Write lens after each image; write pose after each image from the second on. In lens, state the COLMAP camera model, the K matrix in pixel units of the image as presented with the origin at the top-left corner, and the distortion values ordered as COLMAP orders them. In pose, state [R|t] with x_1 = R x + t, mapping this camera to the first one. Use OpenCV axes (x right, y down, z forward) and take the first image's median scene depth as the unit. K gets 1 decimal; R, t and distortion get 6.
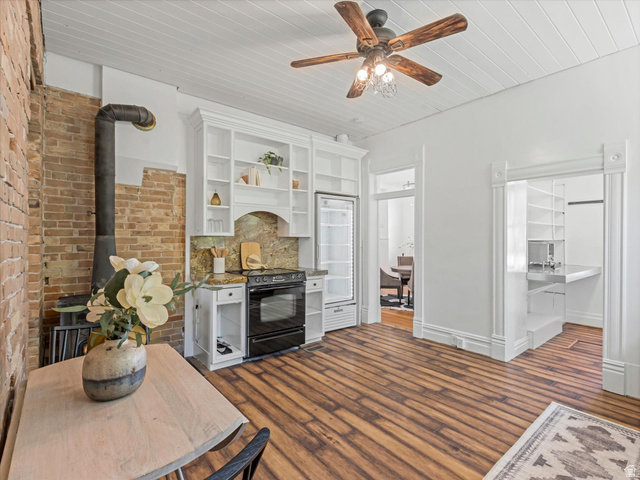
lens RADIAL K [[313.6, 0, 320.0], [0, 313.6, 240.0], [0, 0, 1]] dist [0.000510, 0.000216]
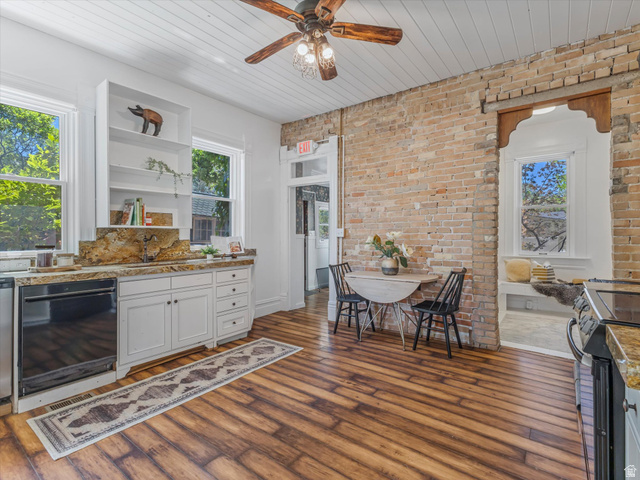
lens RADIAL K [[313.6, 0, 320.0], [0, 313.6, 240.0], [0, 0, 1]] dist [0.000510, 0.000216]
pose [[-0.971714, 0.002311, -0.236150, 0.287196], [-0.000568, 0.999926, 0.012120, 0.037101], [0.236161, 0.011911, -0.971641, 1.437102]]
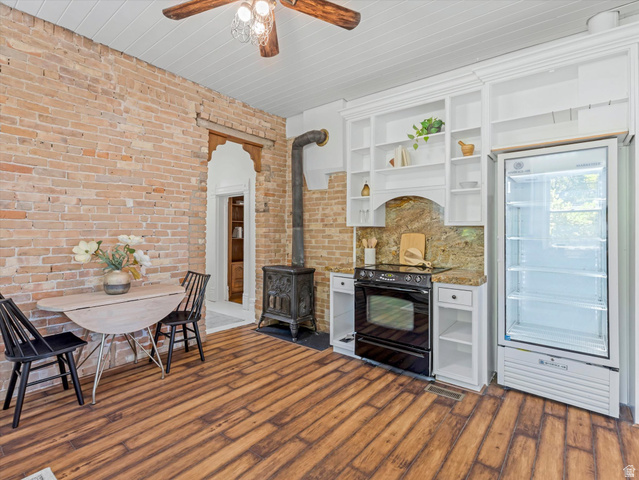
lens RADIAL K [[319.1, 0, 317.3], [0, 319.1, 233.3], [0, 0, 1]] dist [0.004759, 0.000194]
pose [[0.206333, 0.001405, -0.978481, 0.726829], [-0.007450, 0.999972, -0.000135, 0.011436], [0.978453, 0.007318, 0.206338, 0.724599]]
